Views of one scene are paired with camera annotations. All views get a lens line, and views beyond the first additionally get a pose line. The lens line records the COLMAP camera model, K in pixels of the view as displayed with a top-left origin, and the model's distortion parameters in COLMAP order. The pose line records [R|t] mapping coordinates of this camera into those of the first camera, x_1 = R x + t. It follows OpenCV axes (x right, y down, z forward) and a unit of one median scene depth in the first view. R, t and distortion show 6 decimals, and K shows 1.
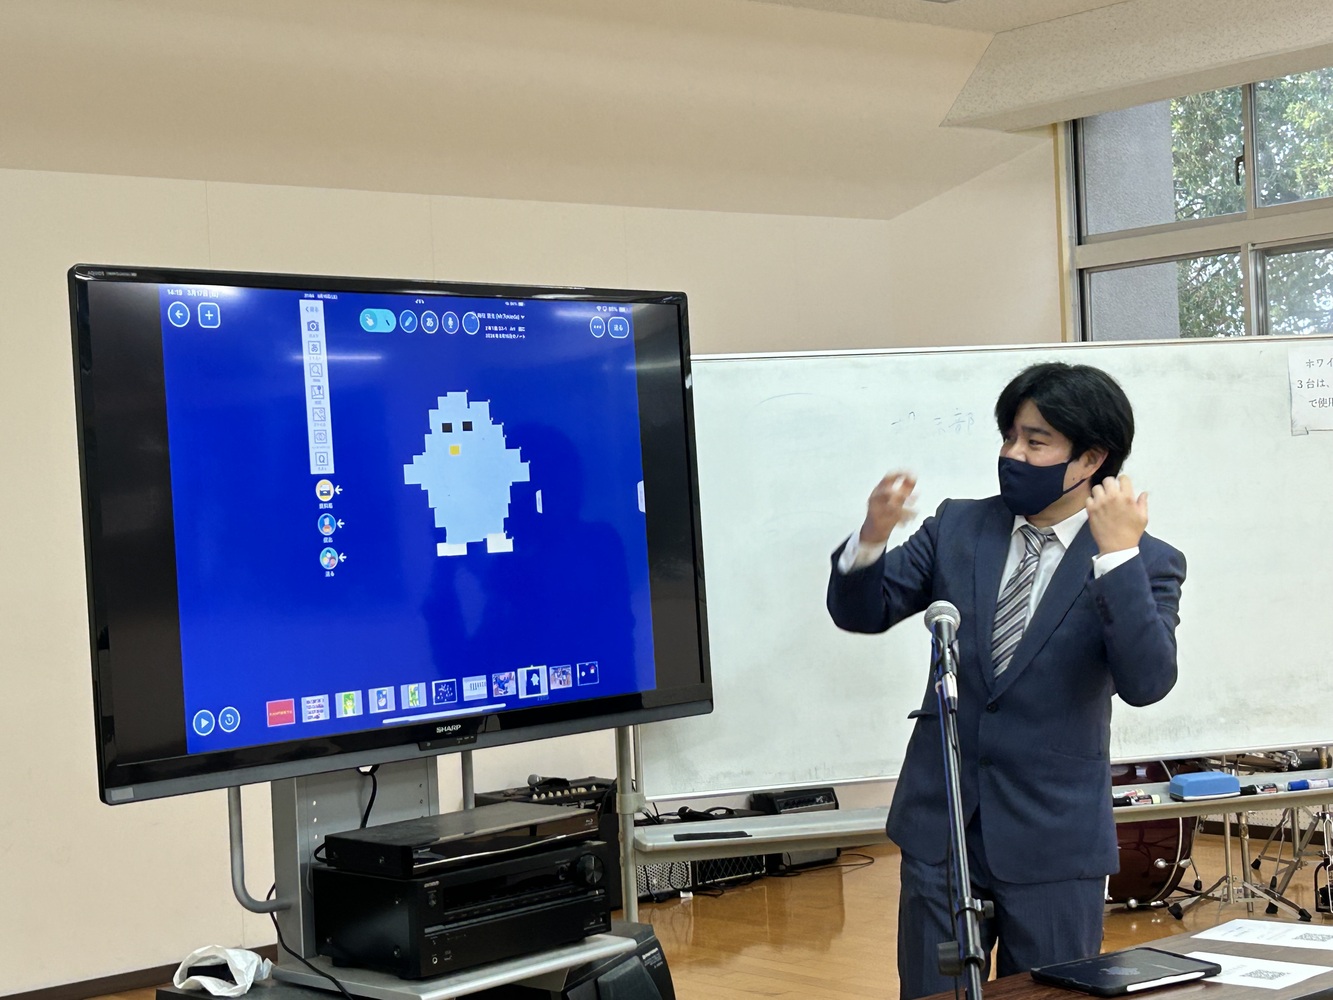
lens RADIAL K [[2303.5, 0, 694.5], [0, 2303.5, 512.0], [0, 0, 1]] dist [0.119797, 0.000000]
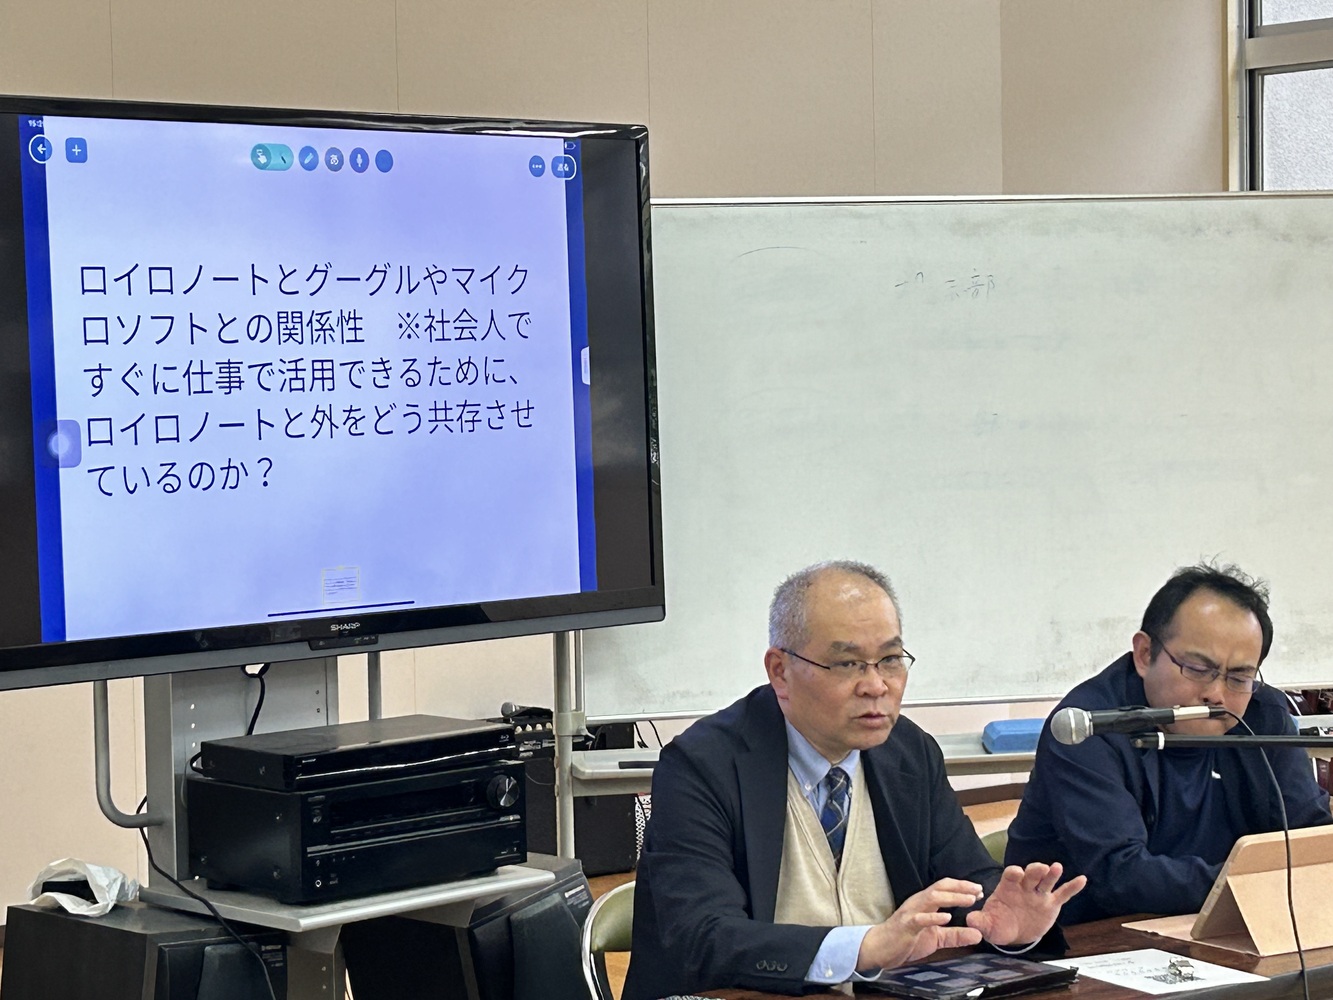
lens RADIAL K [[3234.9, 0, 715.4], [0, 3234.9, 504.1], [0, 0, 1]] dist [0.135269, 0.000000]
pose [[0.999113, 0.029651, -0.029892, 0.062318], [-0.028319, 0.998629, 0.044031, -0.009494], [0.031157, -0.043145, 0.998583, -0.199225]]
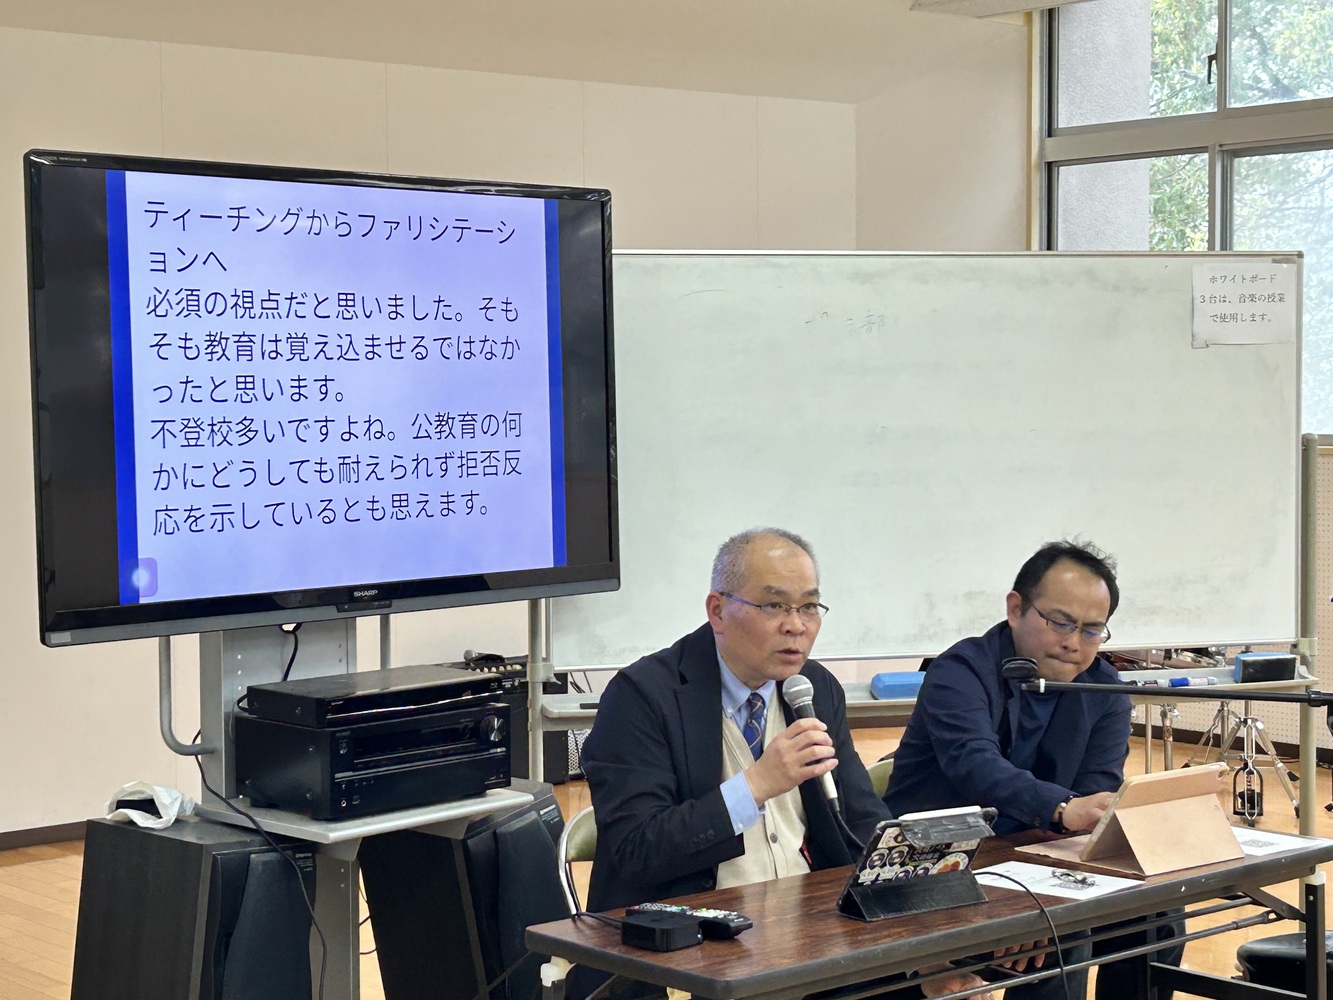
lens RADIAL K [[2453.4, 0, 658.3], [0, 2453.4, 502.1], [0, 0, 1]] dist [0.122656, 0.000000]
pose [[0.999139, 0.041082, -0.005855, 0.031100], [-0.040769, 0.998102, 0.046160, -0.006093], [0.007740, -0.045881, 0.998917, -0.125798]]
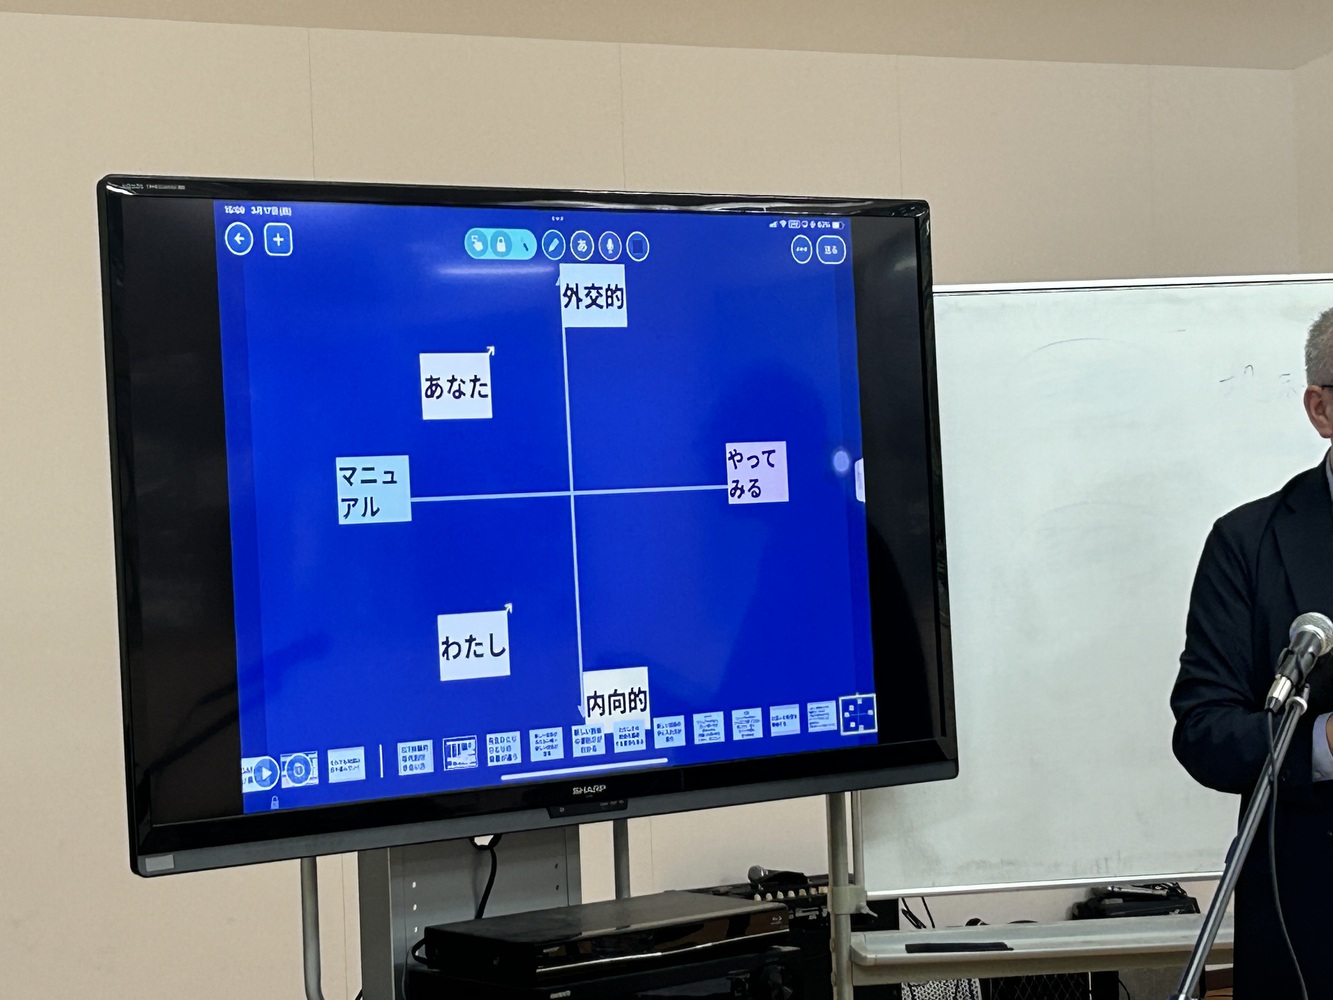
lens RADIAL K [[3445.3, 0, 661.7], [0, 3445.3, 504.2], [0, 0, 1]] dist [0.175587, 0.000000]
pose [[0.993477, 0.011511, -0.113454, 0.038375], [-0.010921, 0.999923, 0.005827, -0.004802], [0.113512, -0.004550, 0.993526, -0.096738]]
